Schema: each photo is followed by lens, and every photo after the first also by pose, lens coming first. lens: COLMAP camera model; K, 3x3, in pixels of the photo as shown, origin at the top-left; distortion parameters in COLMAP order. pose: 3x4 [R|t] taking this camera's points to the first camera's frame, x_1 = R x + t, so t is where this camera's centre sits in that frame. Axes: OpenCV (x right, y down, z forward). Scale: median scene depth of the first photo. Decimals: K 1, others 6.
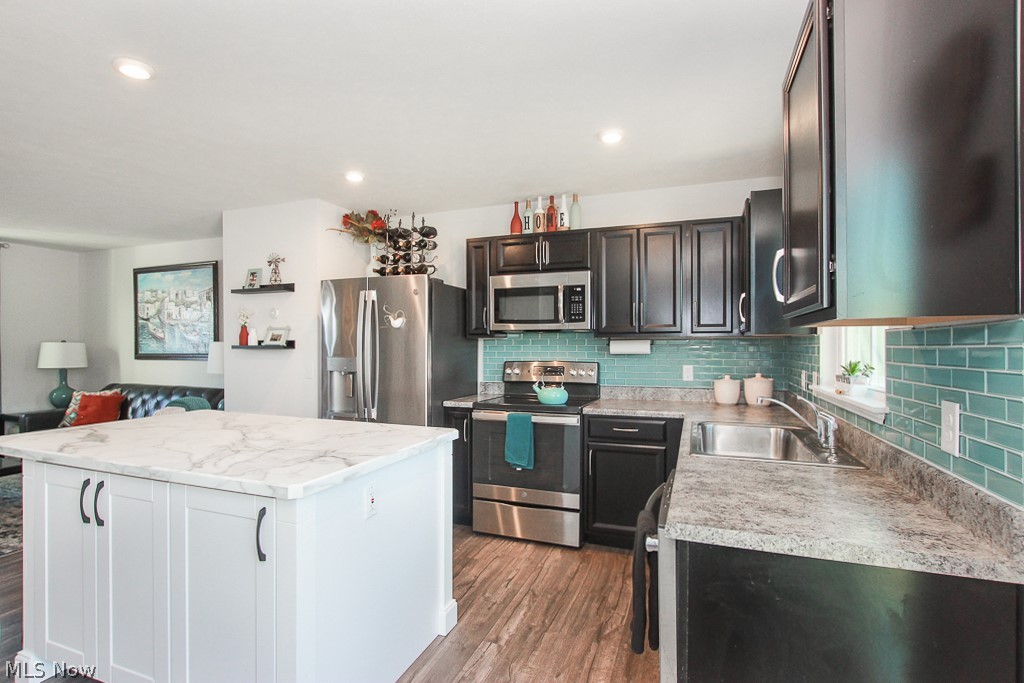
lens RADIAL K [[481.0, 0, 514.0], [0, 481.0, 345.3], [0, 0, 1]] dist [-0.001890, 0.000131]
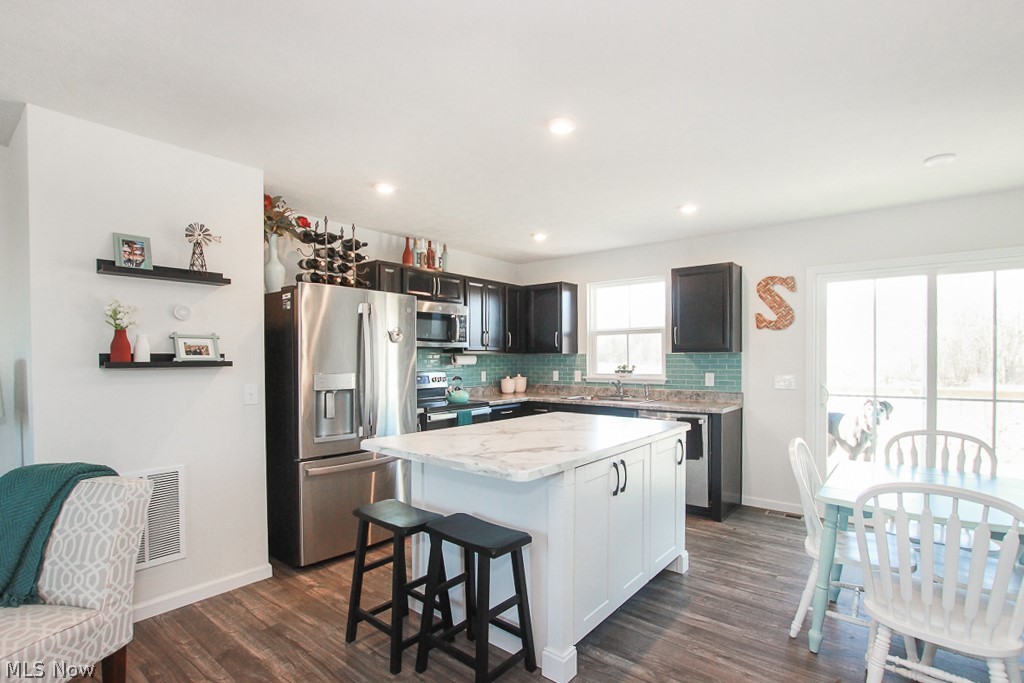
lens RADIAL K [[490.0, 0, 515.2], [0, 490.0, 362.1], [0, 0, 1]] dist [-0.011318, -0.000203]
pose [[0.316123, -0.010494, 0.948660, -0.742278], [0.003020, 0.999945, 0.010055, -0.002910], [-0.948713, -0.000314, 0.316137, 0.263694]]
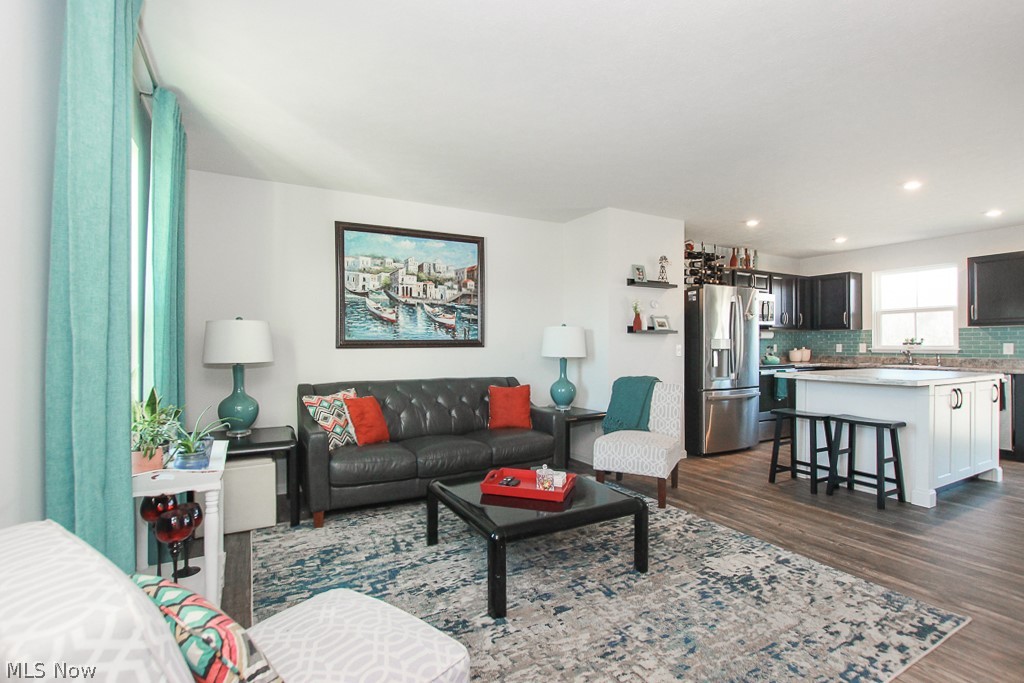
lens RADIAL K [[481.0, 0, 514.0], [0, 481.0, 345.3], [0, 0, 1]] dist [-0.001890, 0.000131]
pose [[0.638672, -0.002734, 0.769474, -1.257698], [0.003148, 0.999995, 0.000941, 0.026839], [-0.769472, 0.001821, 0.638678, 0.367669]]
